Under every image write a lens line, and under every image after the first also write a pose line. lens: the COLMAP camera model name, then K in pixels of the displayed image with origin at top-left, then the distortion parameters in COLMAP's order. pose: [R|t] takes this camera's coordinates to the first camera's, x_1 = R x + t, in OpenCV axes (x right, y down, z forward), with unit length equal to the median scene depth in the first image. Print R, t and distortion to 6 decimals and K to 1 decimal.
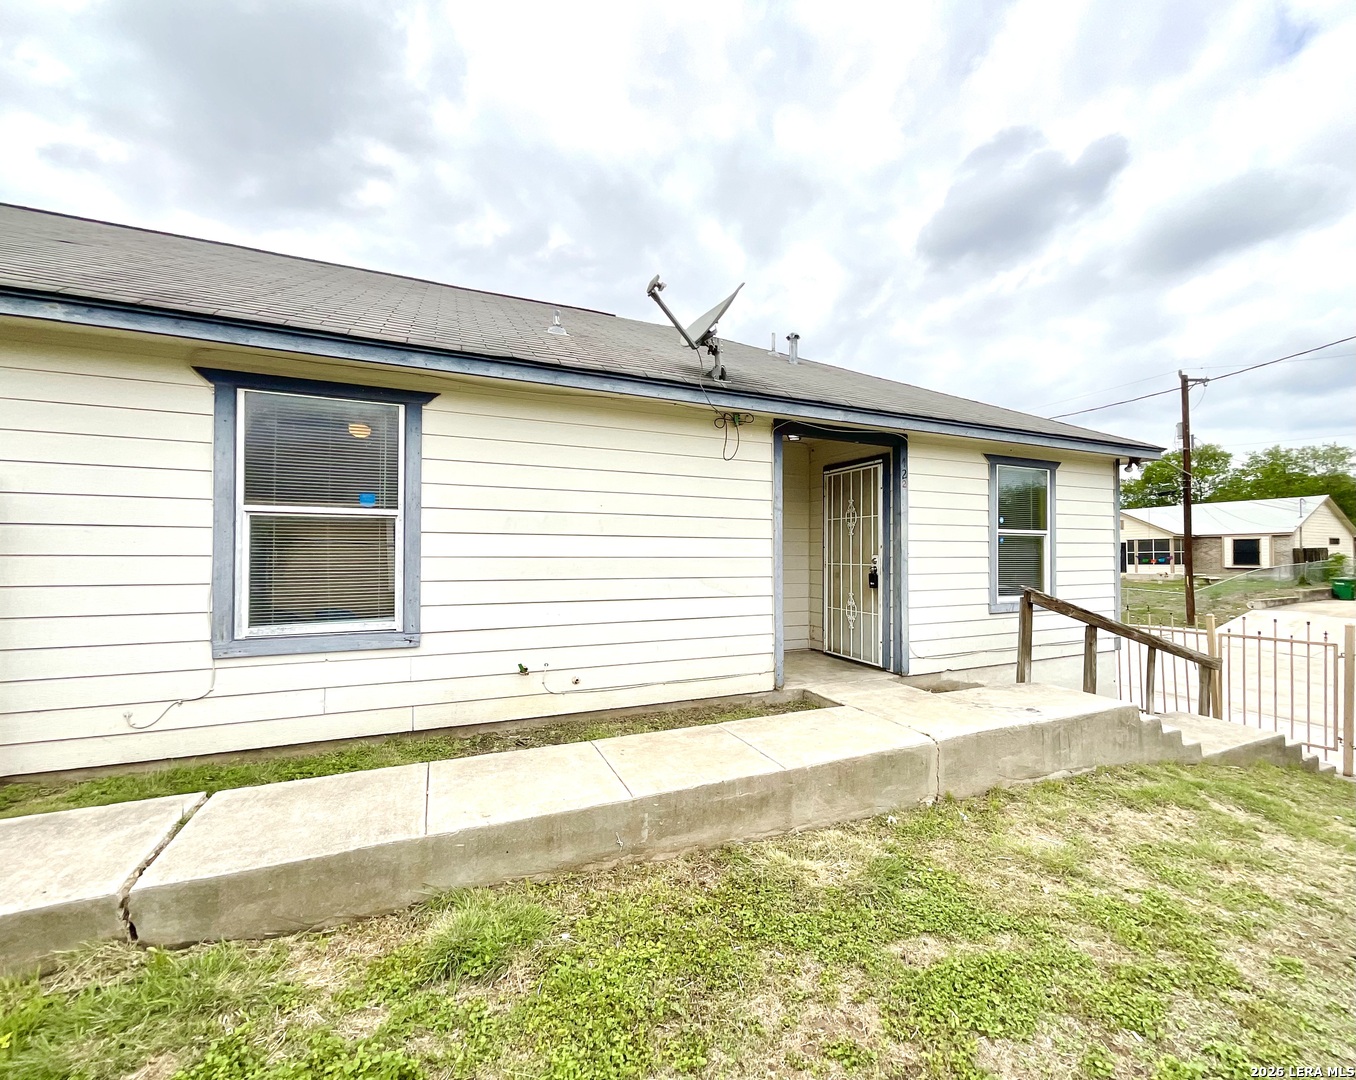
lens RADIAL K [[581.3, 0, 718.2], [0, 581.3, 543.9], [0, 0, 1]] dist [0.000721, 0.000900]
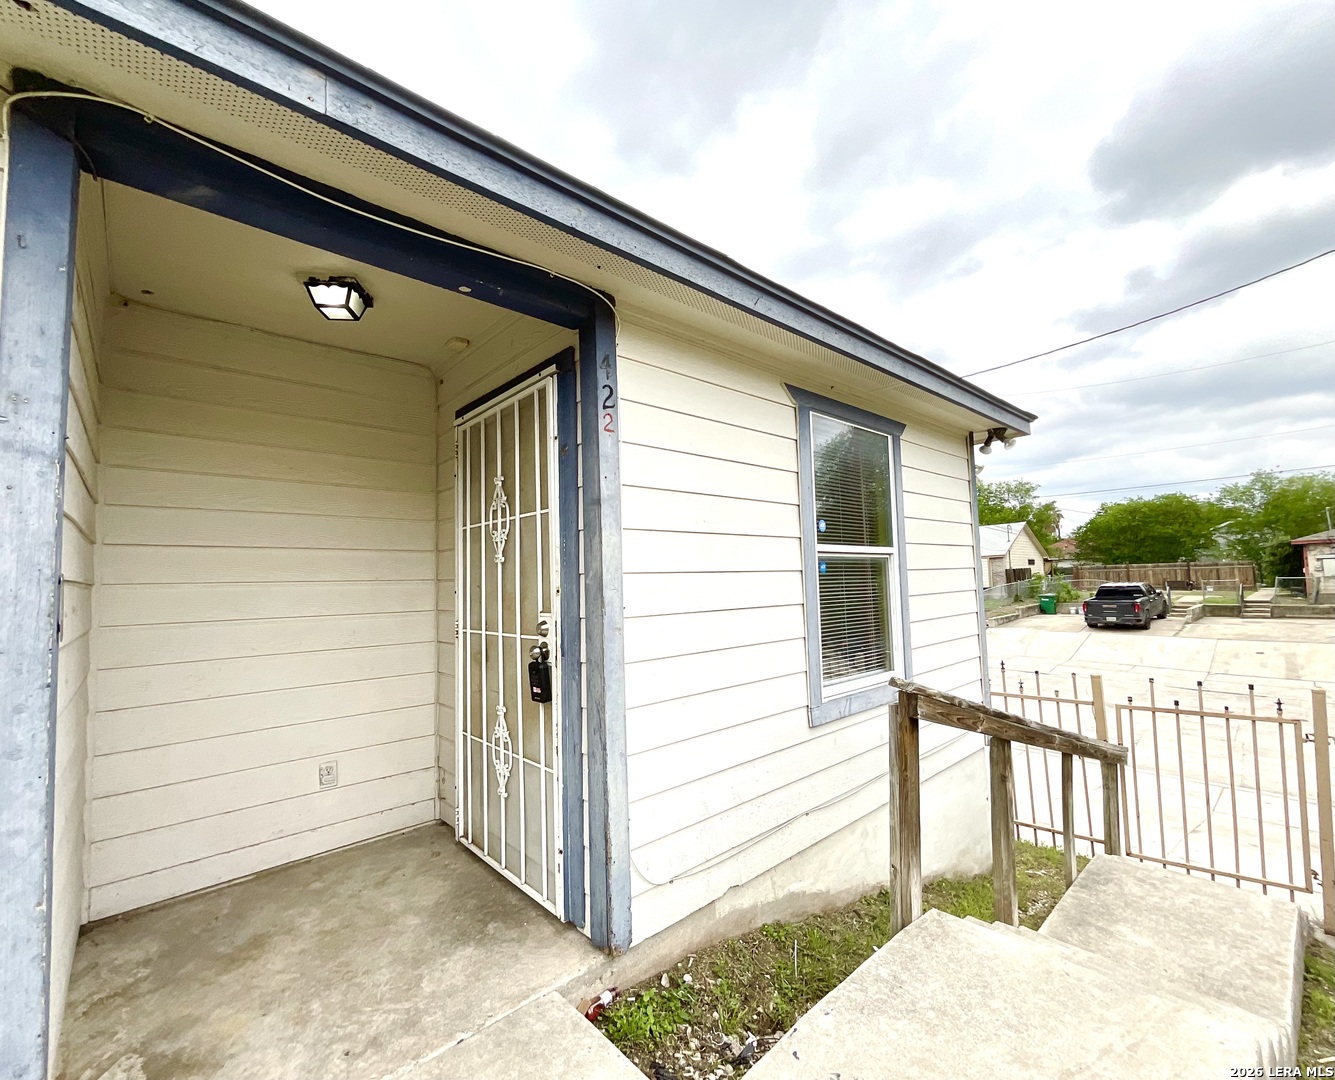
lens RADIAL K [[579.7, 0, 667.6], [0, 579.7, 547.6], [0, 0, 1]] dist [-0.000110, -0.000059]
pose [[0.957890, -0.012307, 0.286871, 0.227162], [0.026278, 0.998646, -0.044902, -0.004403], [-0.285930, 0.050549, 0.956916, 0.580566]]
